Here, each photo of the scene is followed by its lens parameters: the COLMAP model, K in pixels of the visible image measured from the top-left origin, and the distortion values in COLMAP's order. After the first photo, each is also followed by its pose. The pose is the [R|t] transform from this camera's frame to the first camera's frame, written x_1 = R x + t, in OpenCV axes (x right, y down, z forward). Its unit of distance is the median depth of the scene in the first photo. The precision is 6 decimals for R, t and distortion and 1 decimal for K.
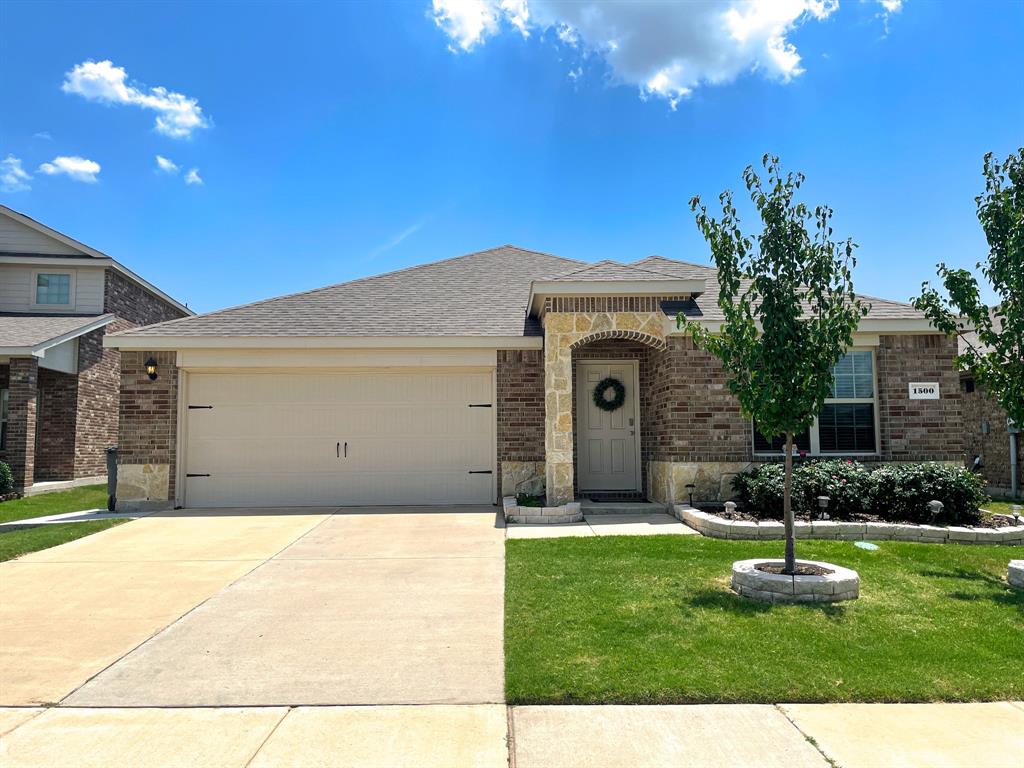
lens RADIAL K [[775.7, 0, 515.2], [0, 775.7, 391.4], [0, 0, 1]] dist [0.055641, -0.010718]
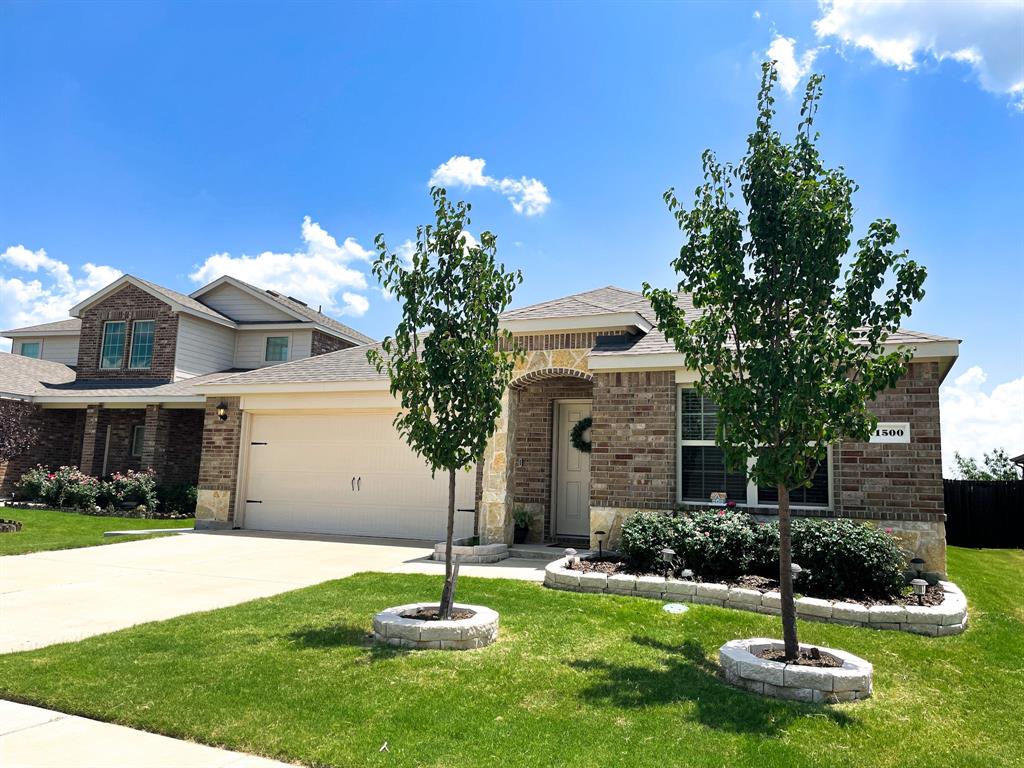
lens RADIAL K [[775.7, 0, 515.4], [0, 775.7, 377.8], [0, 0, 1]] dist [0.055641, -0.010718]
pose [[0.907154, -0.023058, -0.420167, 0.498109], [-0.010174, 0.997004, -0.076682, 0.008658], [0.420676, 0.073837, 0.904201, 0.099087]]
